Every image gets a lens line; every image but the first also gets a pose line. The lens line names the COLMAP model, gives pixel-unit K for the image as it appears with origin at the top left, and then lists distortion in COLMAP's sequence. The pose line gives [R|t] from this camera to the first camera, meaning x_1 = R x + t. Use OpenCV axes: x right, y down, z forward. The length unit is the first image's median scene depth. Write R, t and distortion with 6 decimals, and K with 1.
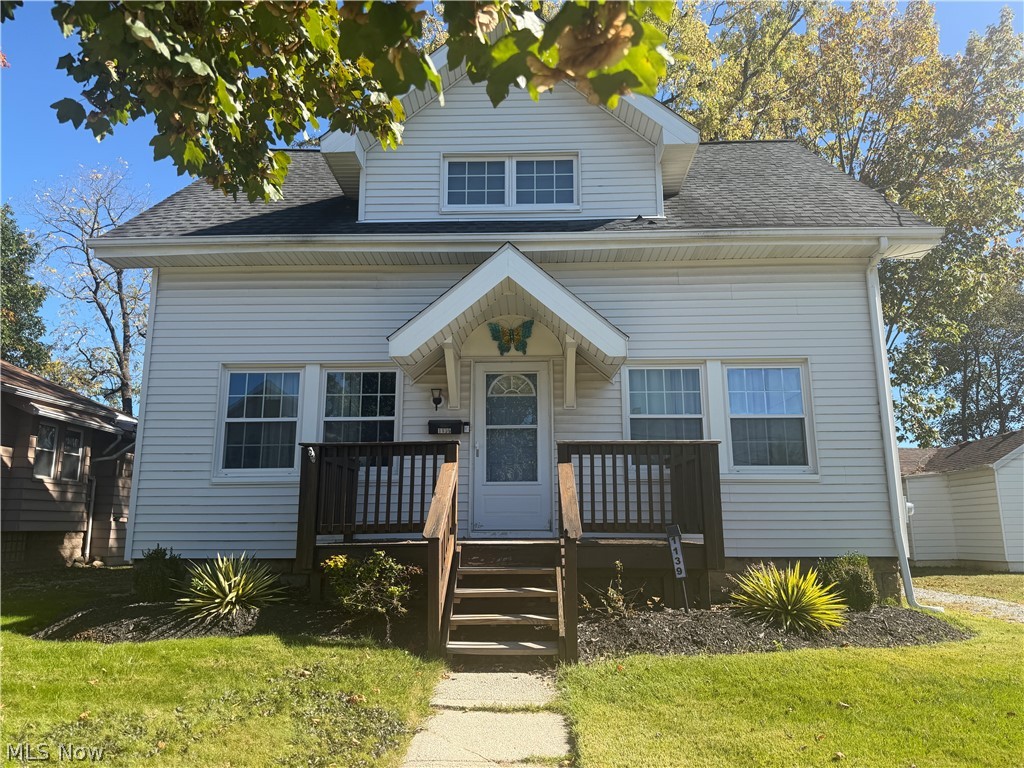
lens RADIAL K [[719.4, 0, 512.0], [0, 719.4, 384.0], [0, 0, 1]] dist [0.049852, -0.068683]
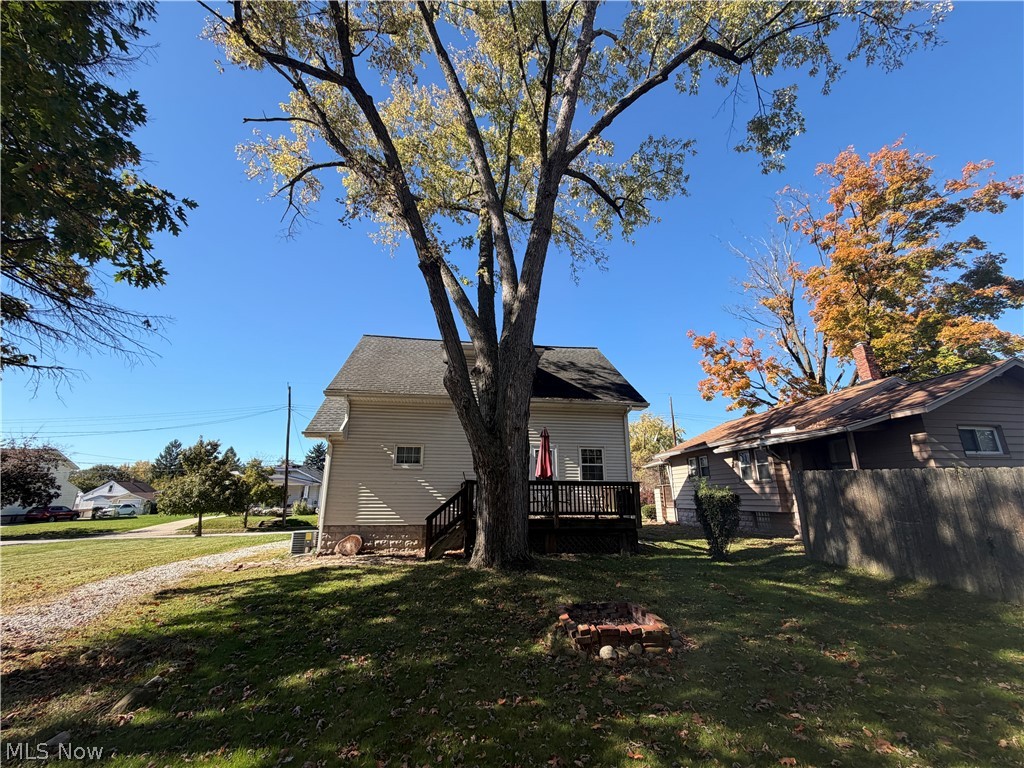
lens RADIAL K [[407.2, 0, 510.1], [0, 407.2, 385.3], [0, 0, 1]] dist [-0.000750, 0.000369]
pose [[-0.983148, -0.048328, -0.176305, 0.236228], [0.035701, 0.895096, -0.444441, 0.595522], [0.179289, -0.443246, -0.878287, 3.257963]]
